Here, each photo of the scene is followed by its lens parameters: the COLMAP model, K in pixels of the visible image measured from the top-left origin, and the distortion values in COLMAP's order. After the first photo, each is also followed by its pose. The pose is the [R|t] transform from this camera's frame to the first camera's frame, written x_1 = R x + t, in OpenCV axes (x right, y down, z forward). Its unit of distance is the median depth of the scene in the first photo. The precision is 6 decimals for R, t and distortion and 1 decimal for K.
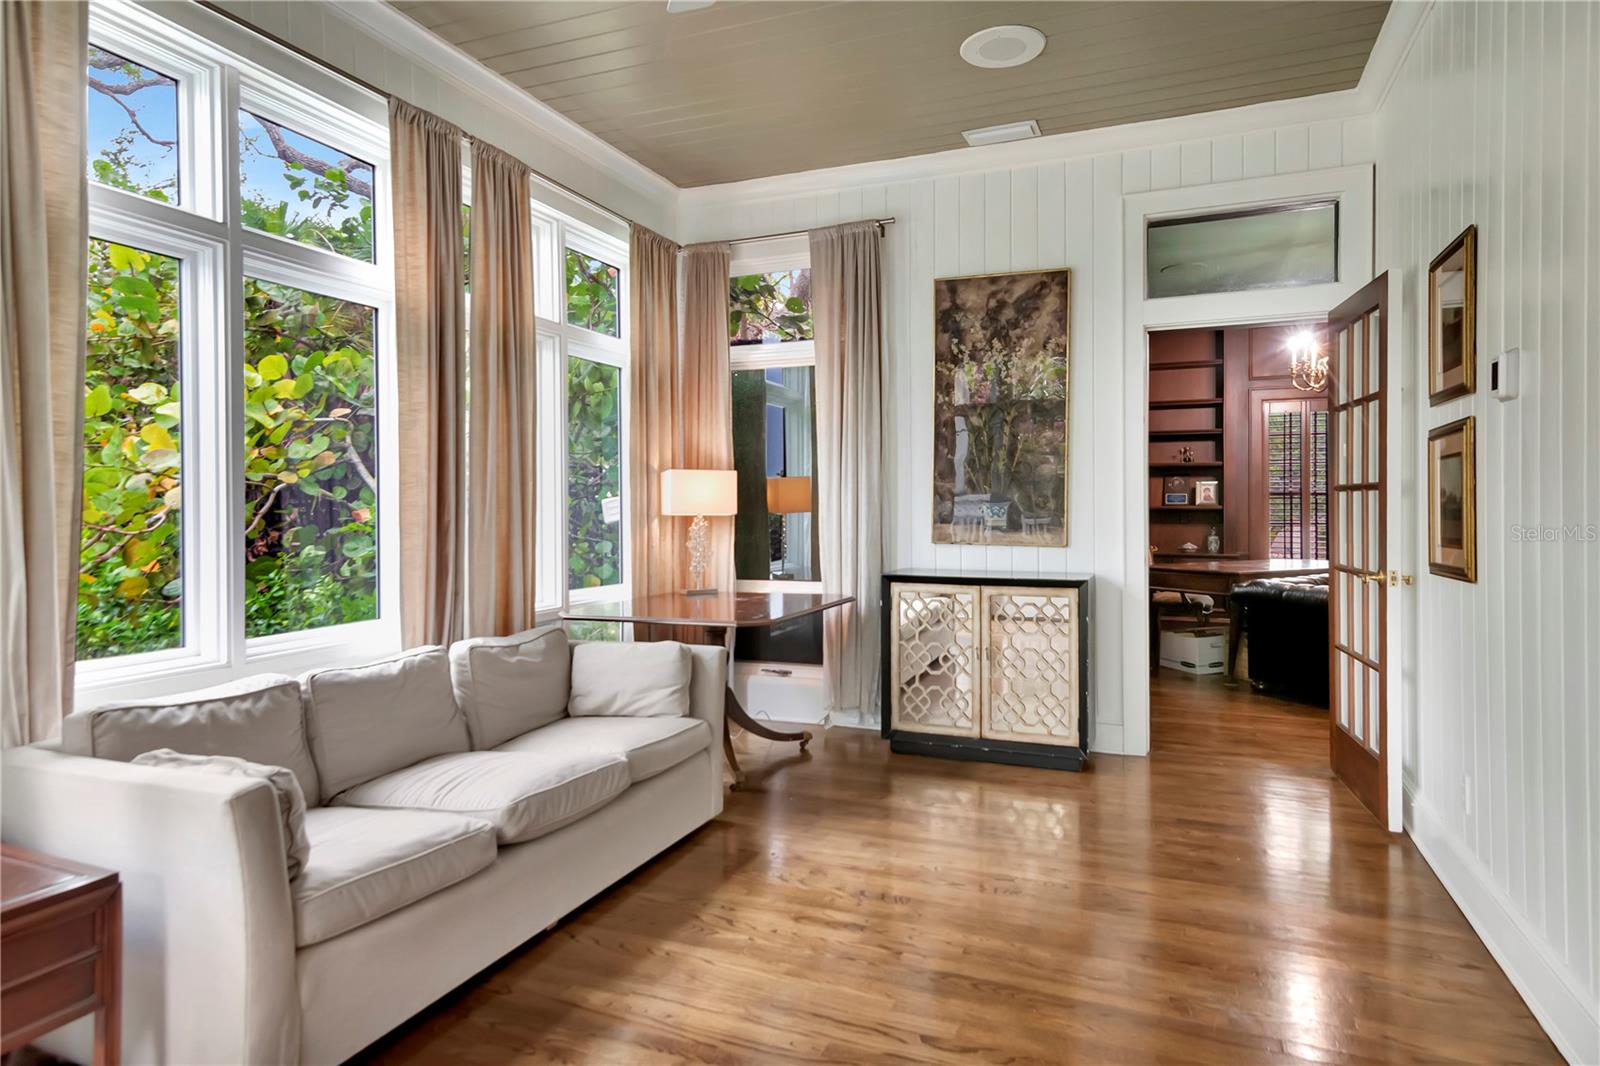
lens RADIAL K [[967.6, 0, 808.2], [0, 967.6, 517.5], [0, 0, 1]] dist [0.003125, 0.001112]
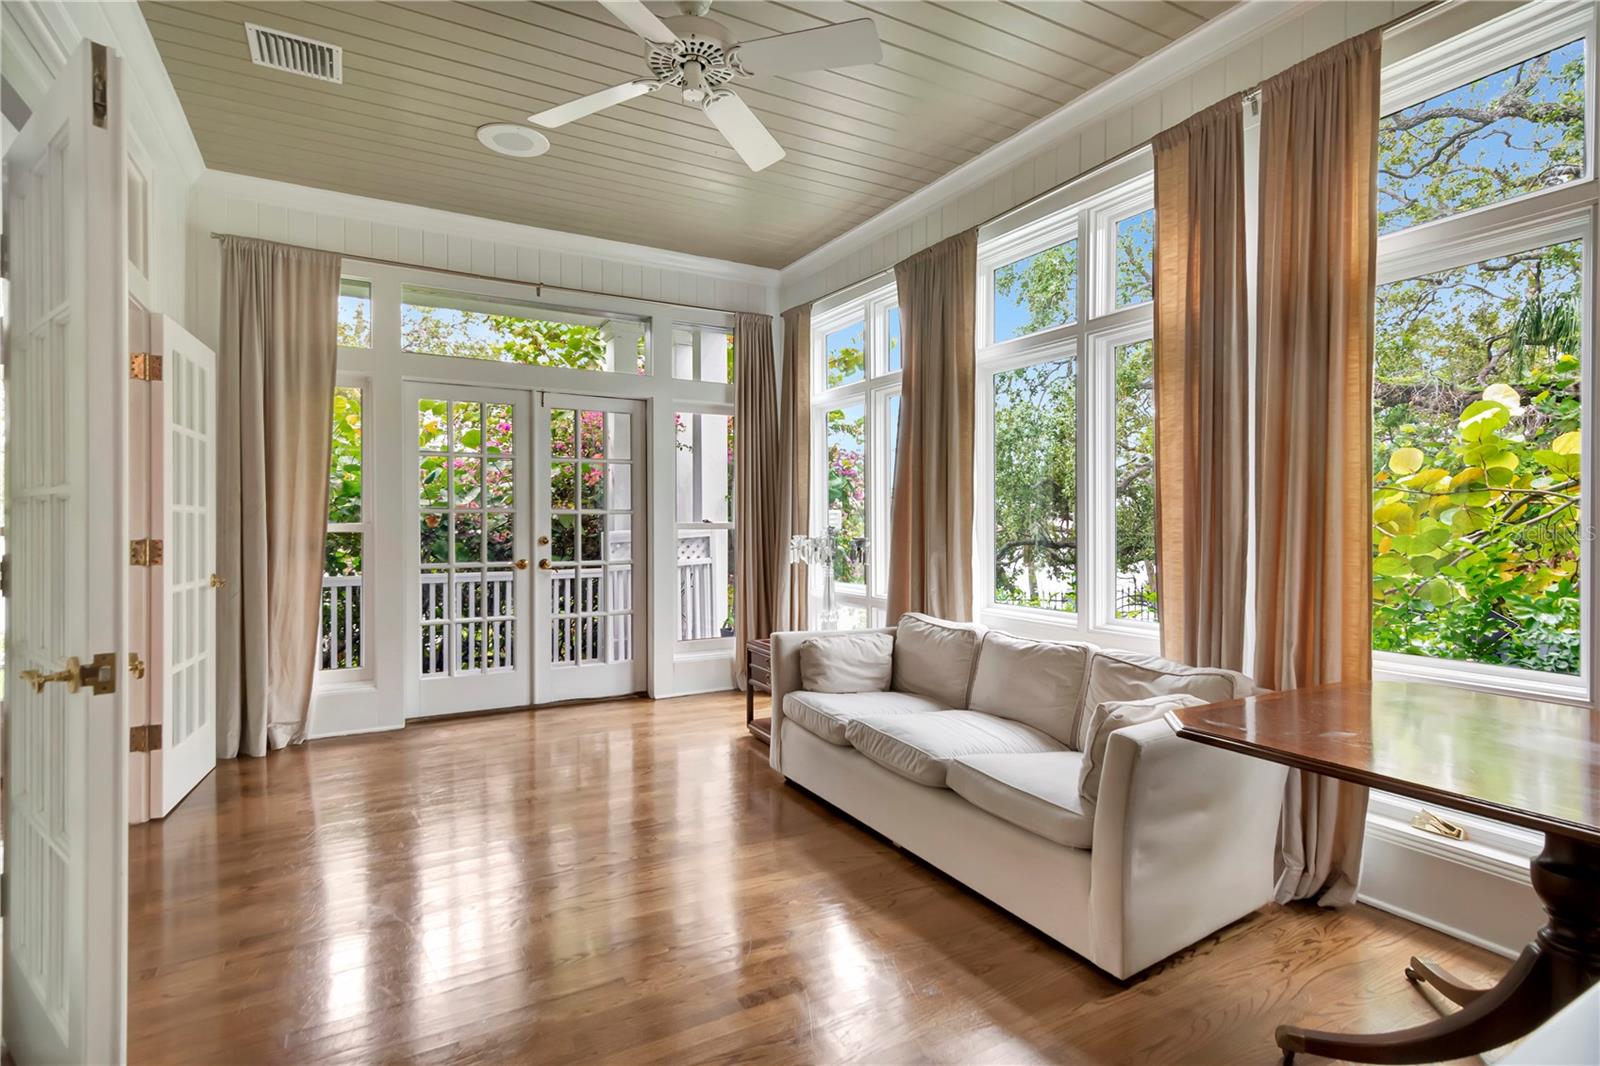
lens RADIAL K [[803.0, 0, 799.2], [0, 803.0, 522.6], [0, 0, 1]] dist [-0.022050, 0.000179]
pose [[-0.644688, 0.003078, -0.764440, 0.560695], [-0.002761, 0.999976, 0.006354, -0.010149], [0.764441, 0.006207, -0.644664, 1.407061]]
